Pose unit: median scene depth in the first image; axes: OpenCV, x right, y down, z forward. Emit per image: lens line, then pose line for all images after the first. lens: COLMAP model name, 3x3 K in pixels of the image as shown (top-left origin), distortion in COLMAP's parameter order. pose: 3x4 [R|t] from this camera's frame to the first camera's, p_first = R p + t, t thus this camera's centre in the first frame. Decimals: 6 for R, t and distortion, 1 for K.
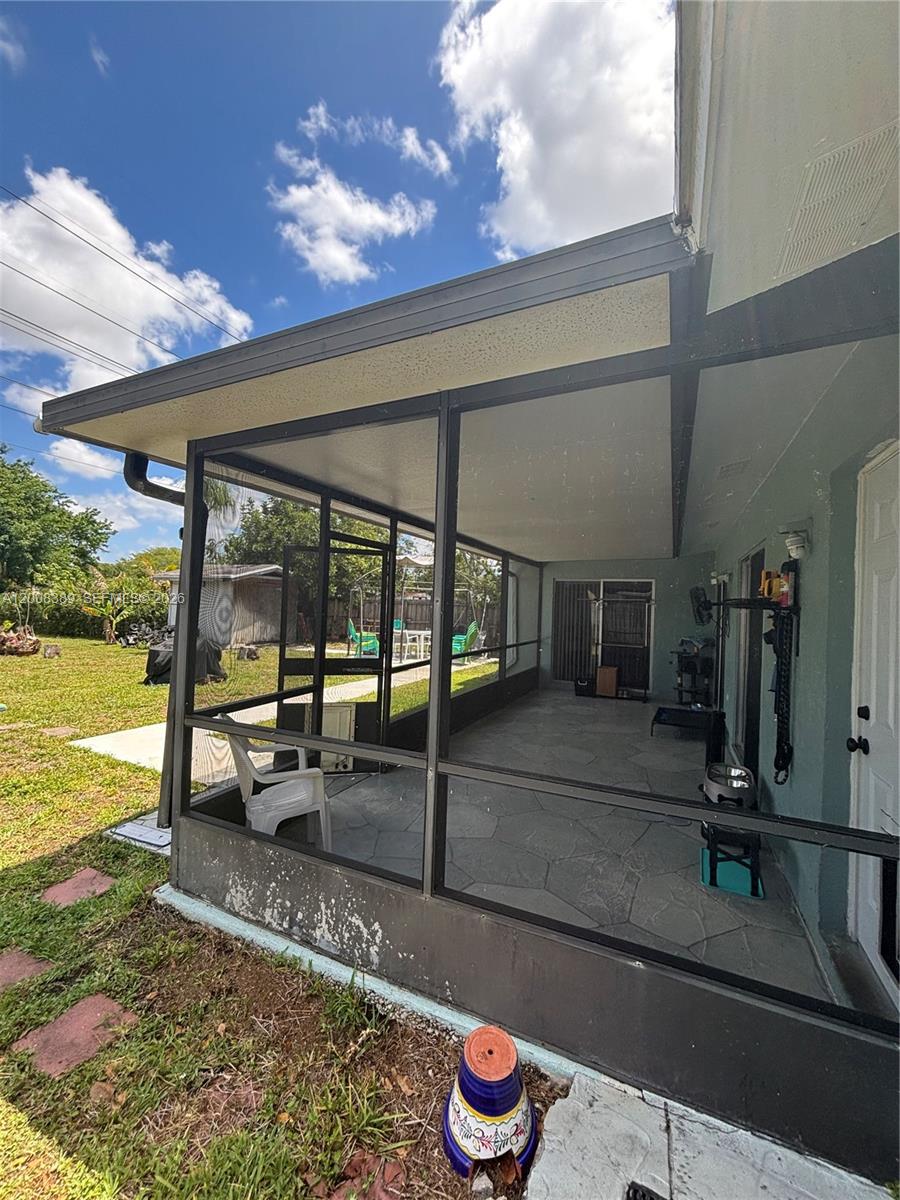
lens RADIAL K [[488.0, 0, 451.4], [0, 488.0, 591.9], [0, 0, 1]] dist [0.009349, -0.000197]
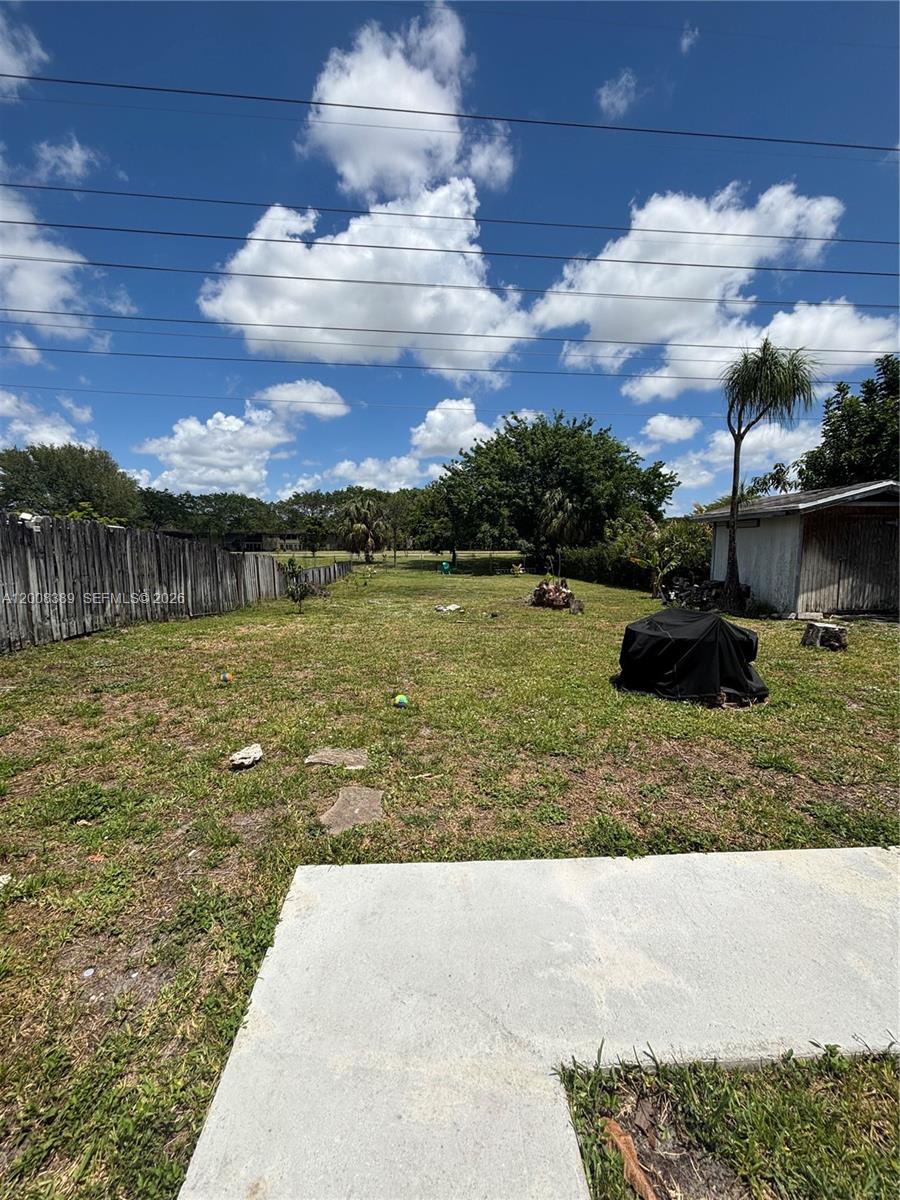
lens RADIAL K [[488.0, 0, 453.8], [0, 488.0, 601.0], [0, 0, 1]] dist [0.009349, -0.000197]
pose [[0.494850, 0.063852, -0.866630, -0.098438], [0.038664, 0.994691, 0.095364, 0.010397], [0.868118, -0.080698, 0.489754, 0.252543]]
